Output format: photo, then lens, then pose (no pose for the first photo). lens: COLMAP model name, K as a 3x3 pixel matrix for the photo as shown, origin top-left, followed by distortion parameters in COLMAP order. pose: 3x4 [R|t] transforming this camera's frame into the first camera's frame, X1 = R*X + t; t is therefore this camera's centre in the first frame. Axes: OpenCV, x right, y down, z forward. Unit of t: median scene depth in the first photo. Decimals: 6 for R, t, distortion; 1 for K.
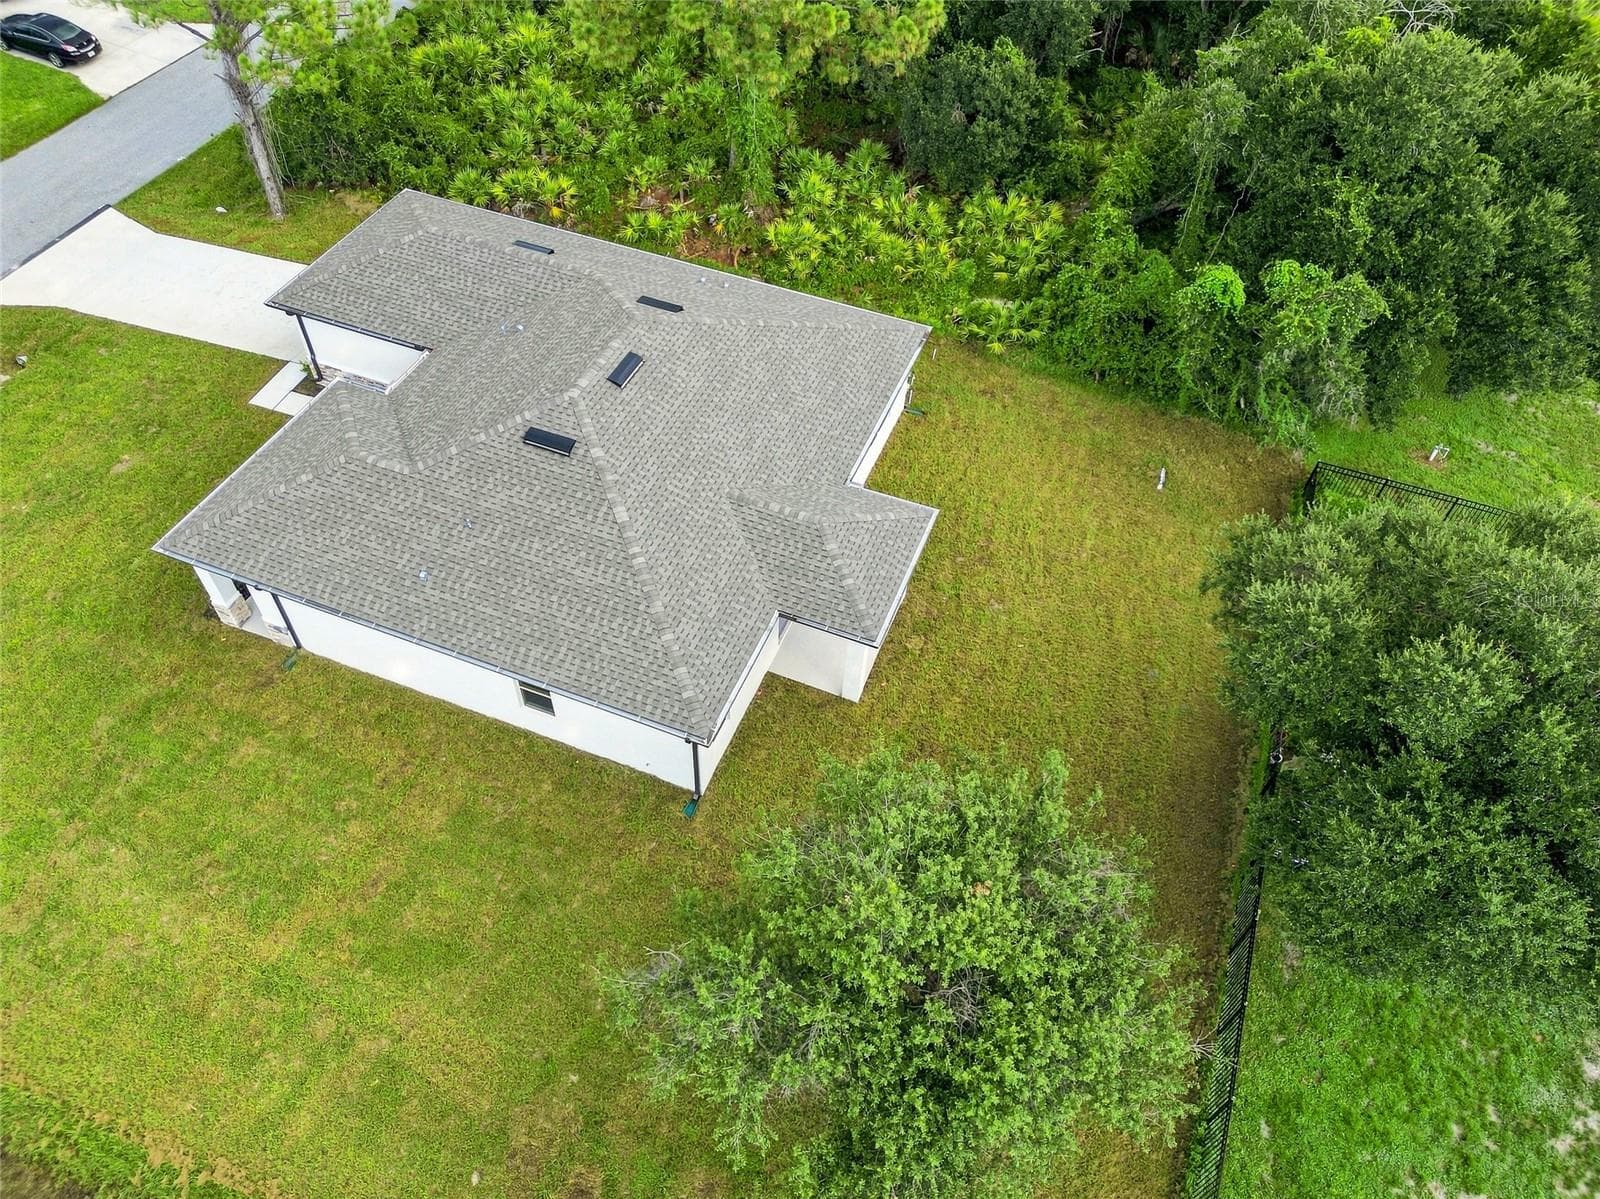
lens RADIAL K [[1124.3, 0, 795.7], [0, 1124.3, 605.9], [0, 0, 1]] dist [0.073528, -0.060350]
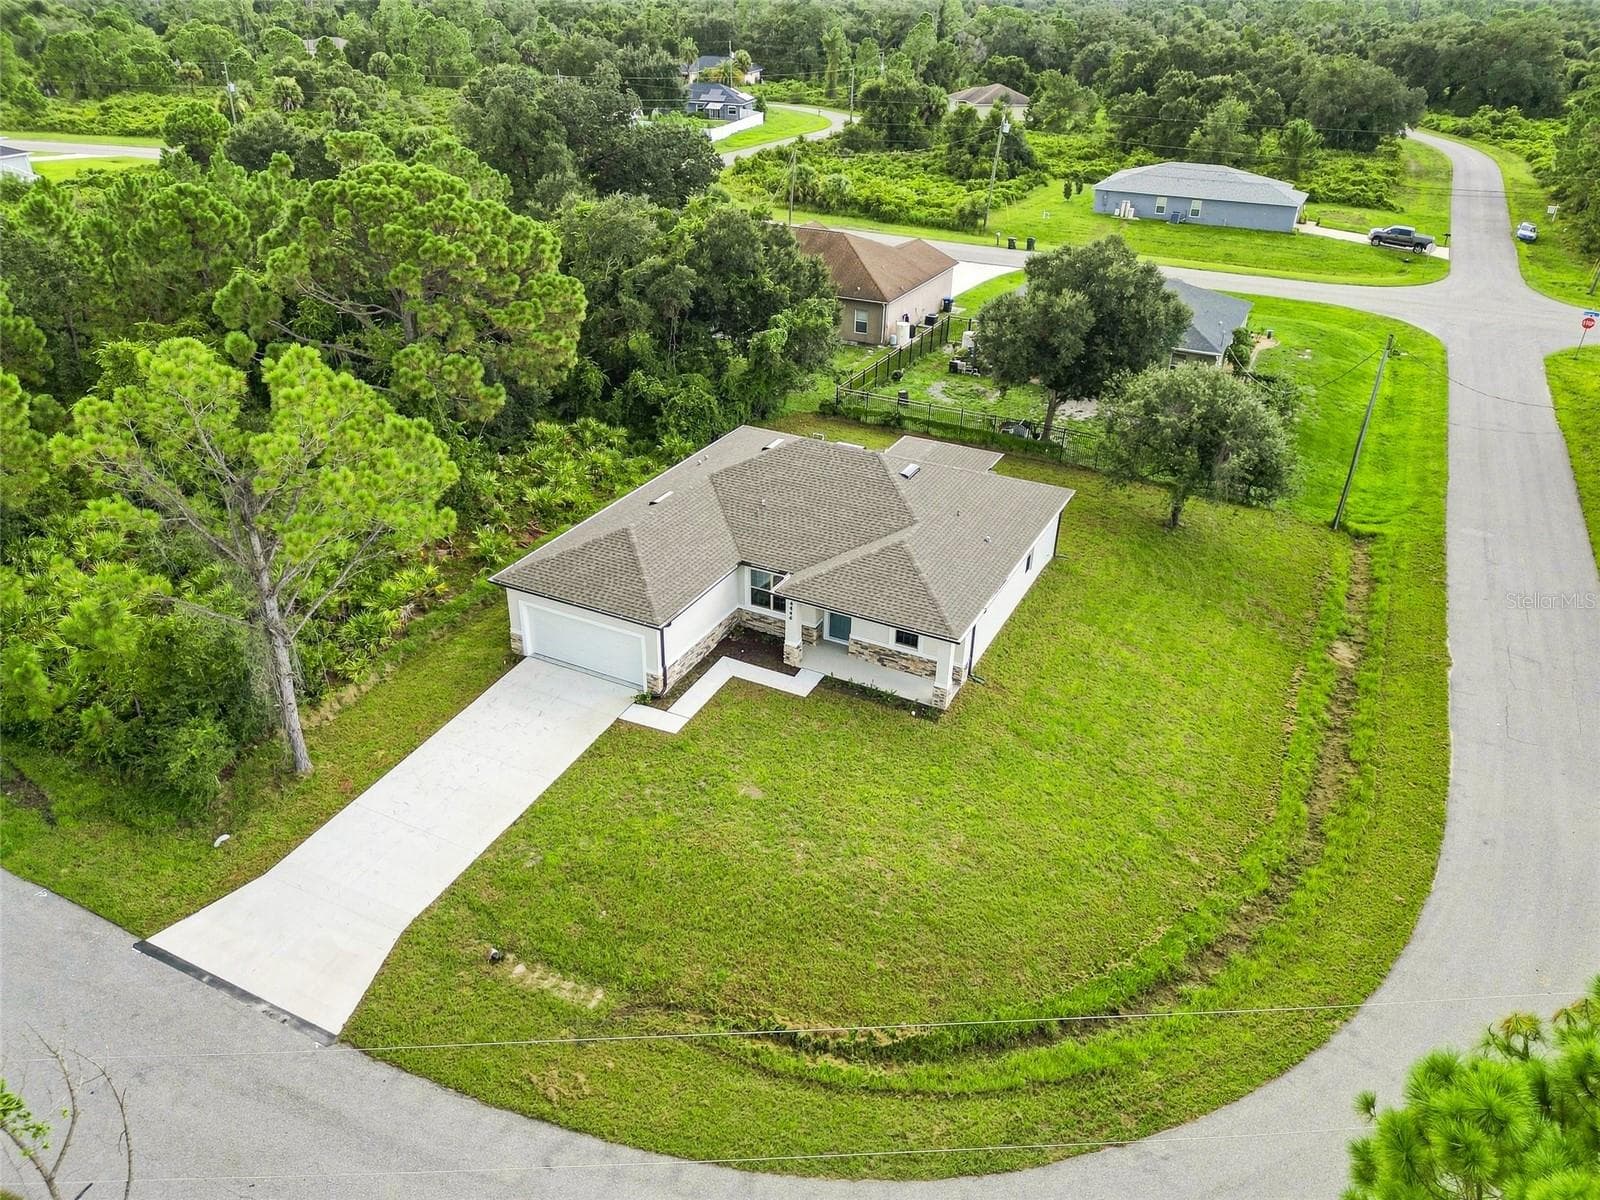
lens RADIAL K [[1124.3, 0, 795.7], [0, 1124.3, 606.4], [0, 0, 1]] dist [0.073528, -0.060350]
pose [[0.086551, -0.496942, 0.863457, -1.321317], [0.749603, 0.603365, 0.272114, -0.451936], [-0.656205, 0.623698, 0.424731, 0.405711]]
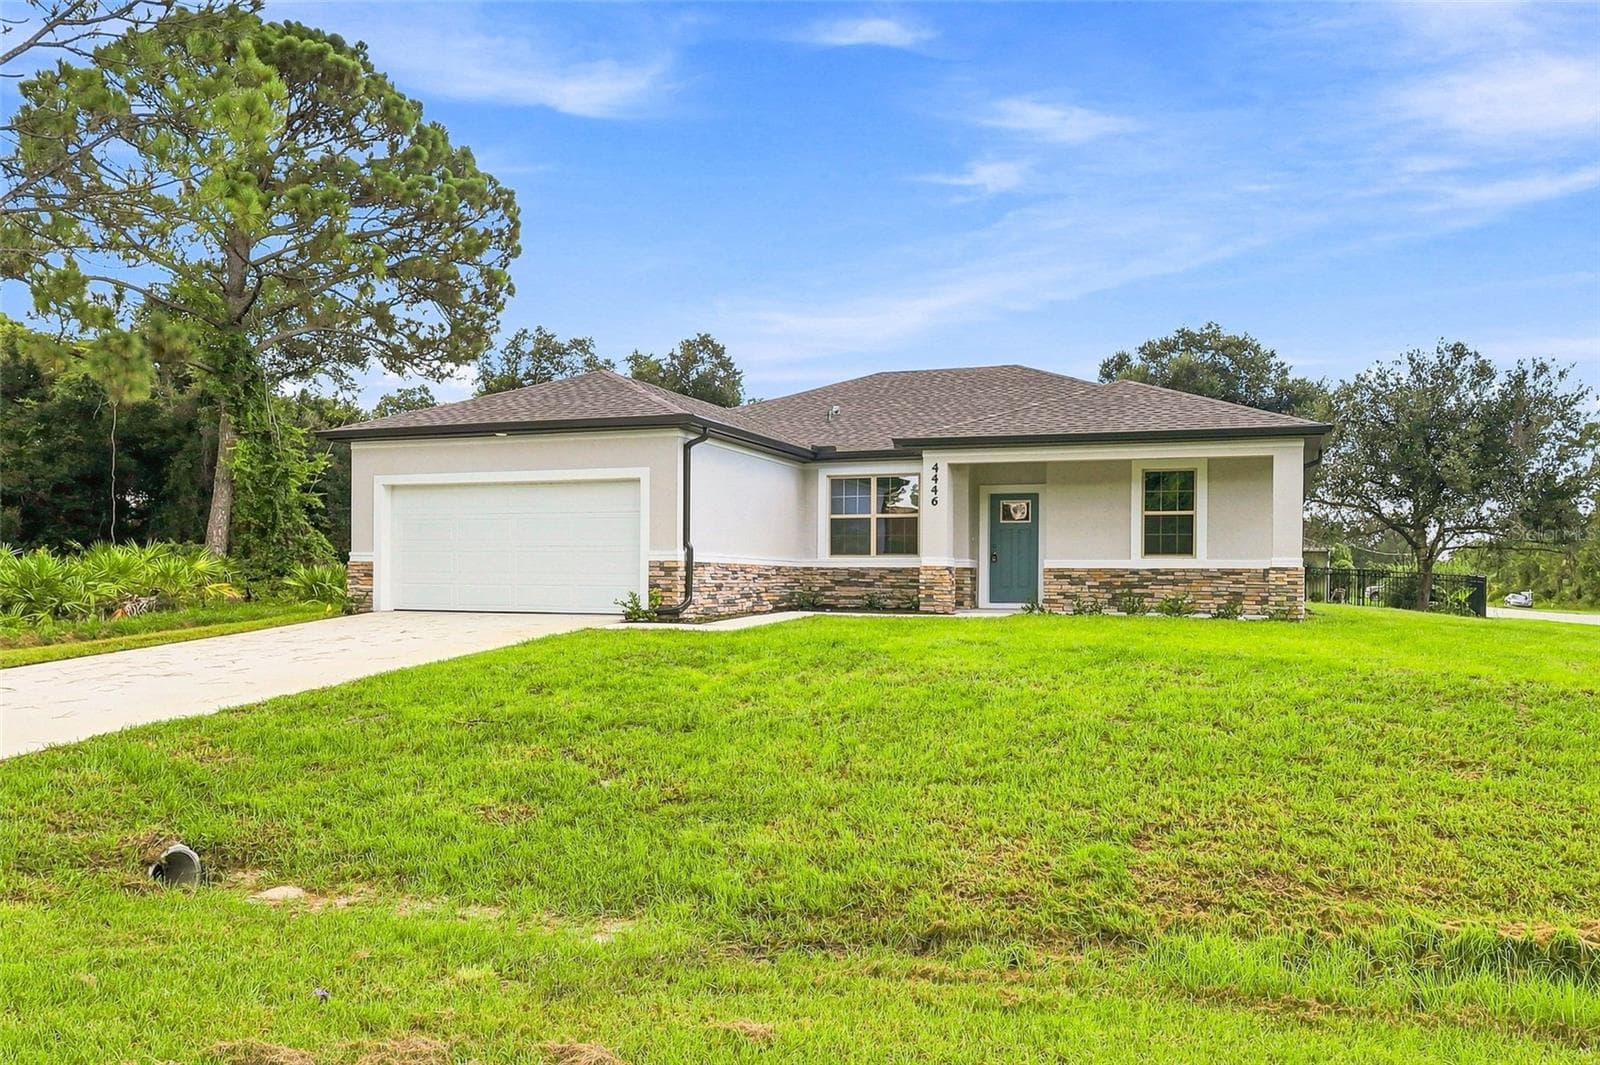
lens RADIAL K [[1231.2, 0, 797.2], [0, 1231.2, 561.0], [0, 0, 1]] dist [-0.003592, -0.002786]
pose [[-0.015473, 0.005643, 0.999864, -0.962781], [0.758655, 0.651443, 0.008064, -0.179788], [-0.651309, 0.758677, -0.014361, 0.968924]]
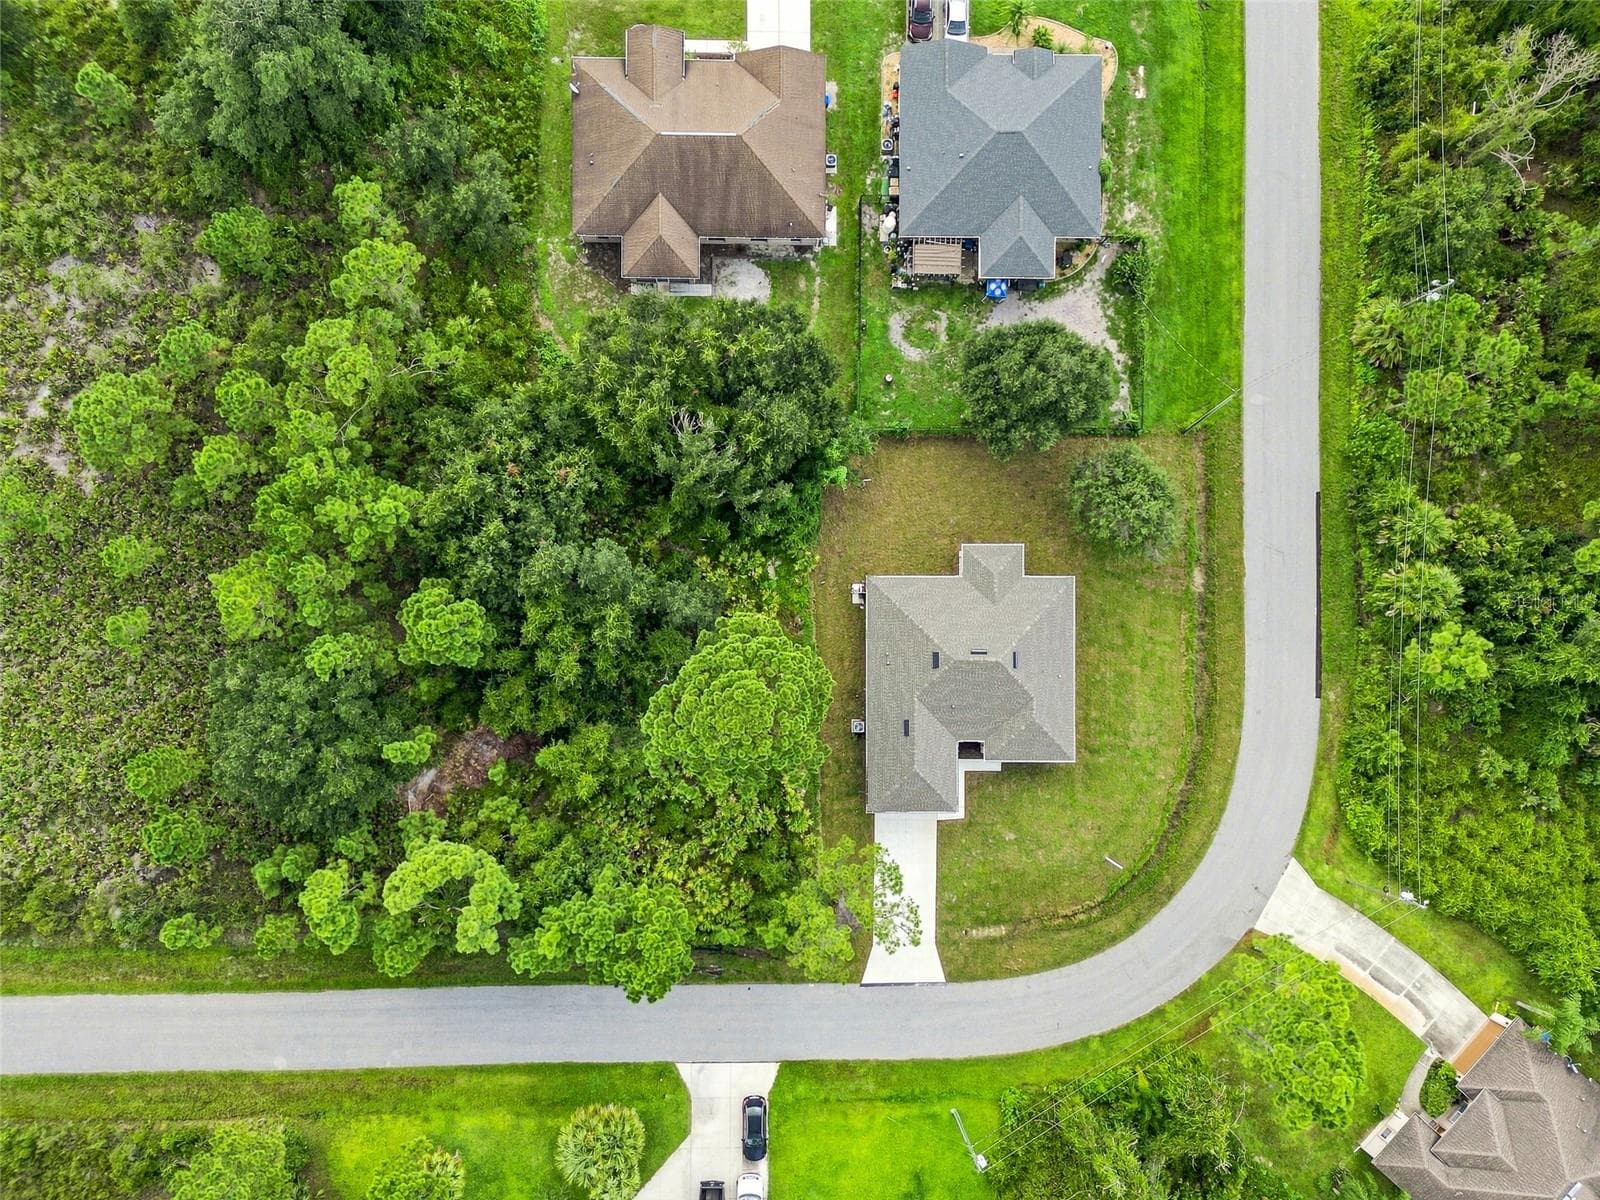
lens RADIAL K [[1124.3, 0, 795.7], [0, 1124.3, 606.4], [0, 0, 1]] dist [0.073528, -0.060350]
pose [[-0.369276, -0.929120, -0.019251, 0.158335], [0.693882, -0.289442, 0.659357, -1.994160], [-0.618194, 0.230127, 0.751584, -0.799863]]
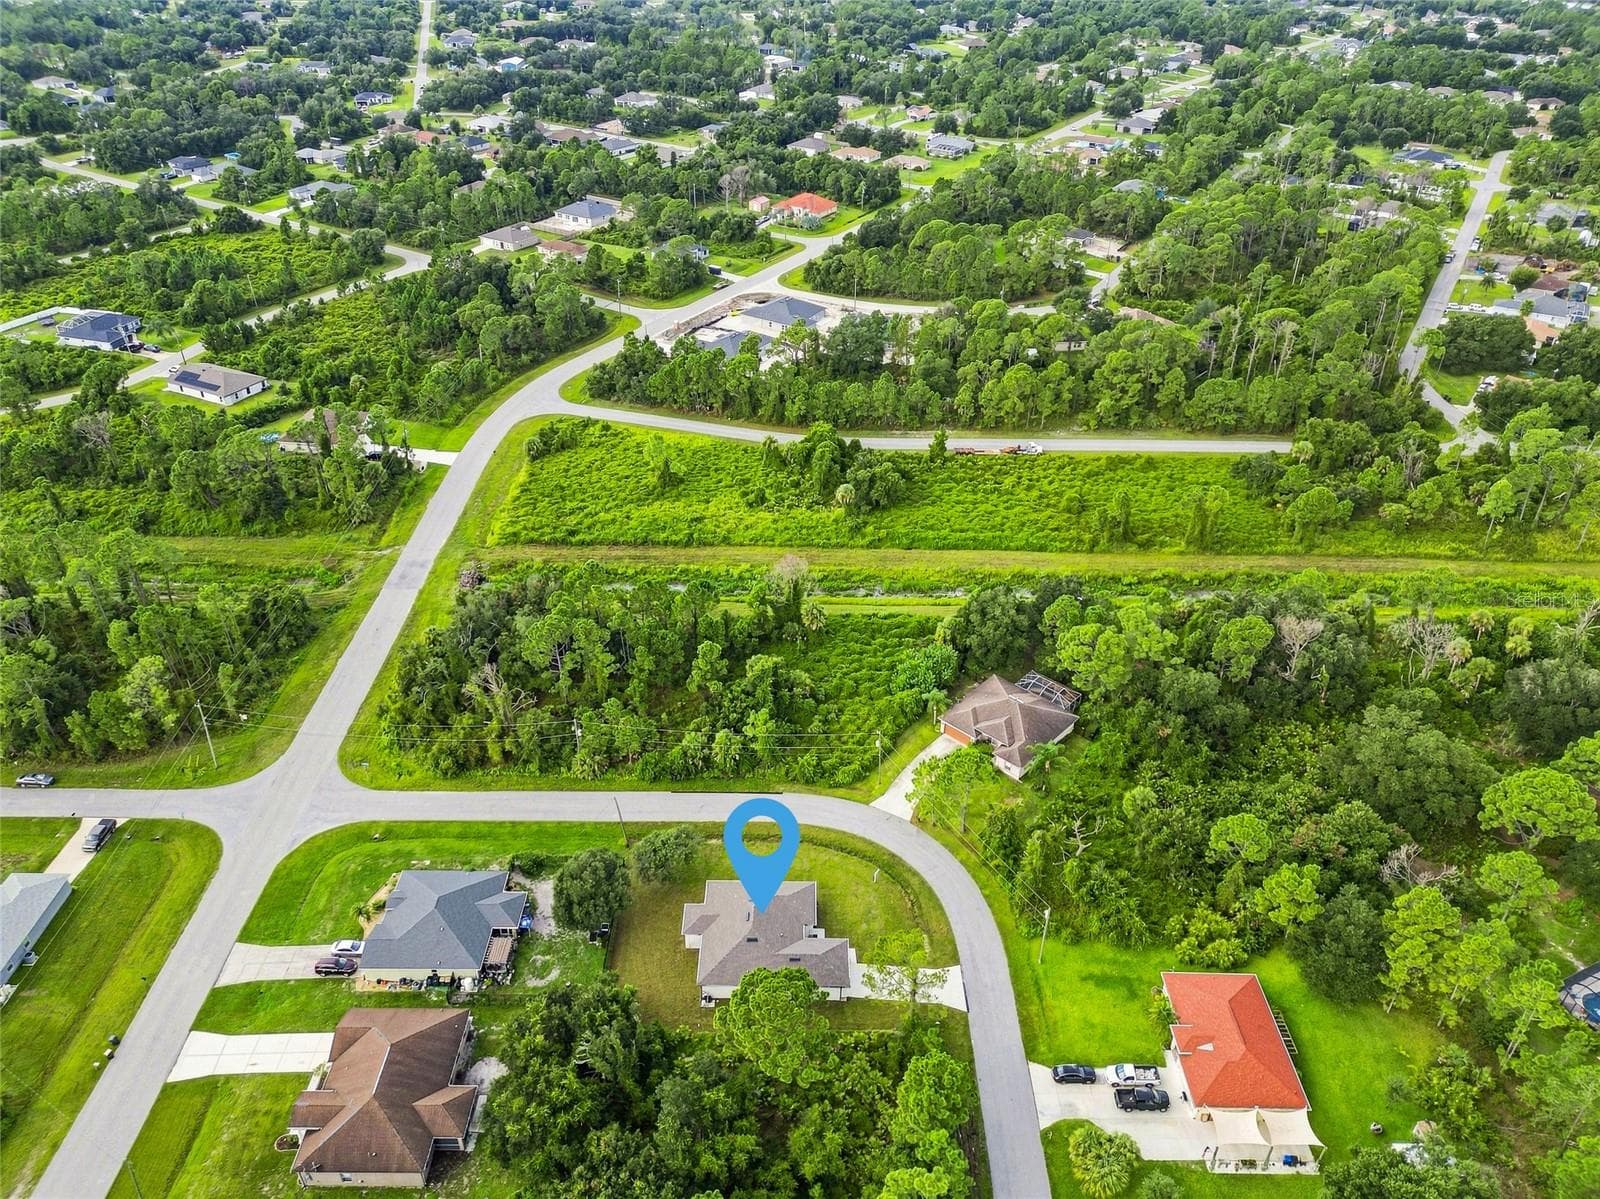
lens RADIAL K [[1124.3, 0, 795.7], [0, 1124.3, 605.9], [0, 0, 1]] dist [0.073528, -0.060350]
pose [[-0.930478, 0.185608, -0.315848, 0.775094], [-0.297027, 0.122445, 0.946986, -4.122788], [0.214442, 0.974965, -0.058802, -0.008157]]
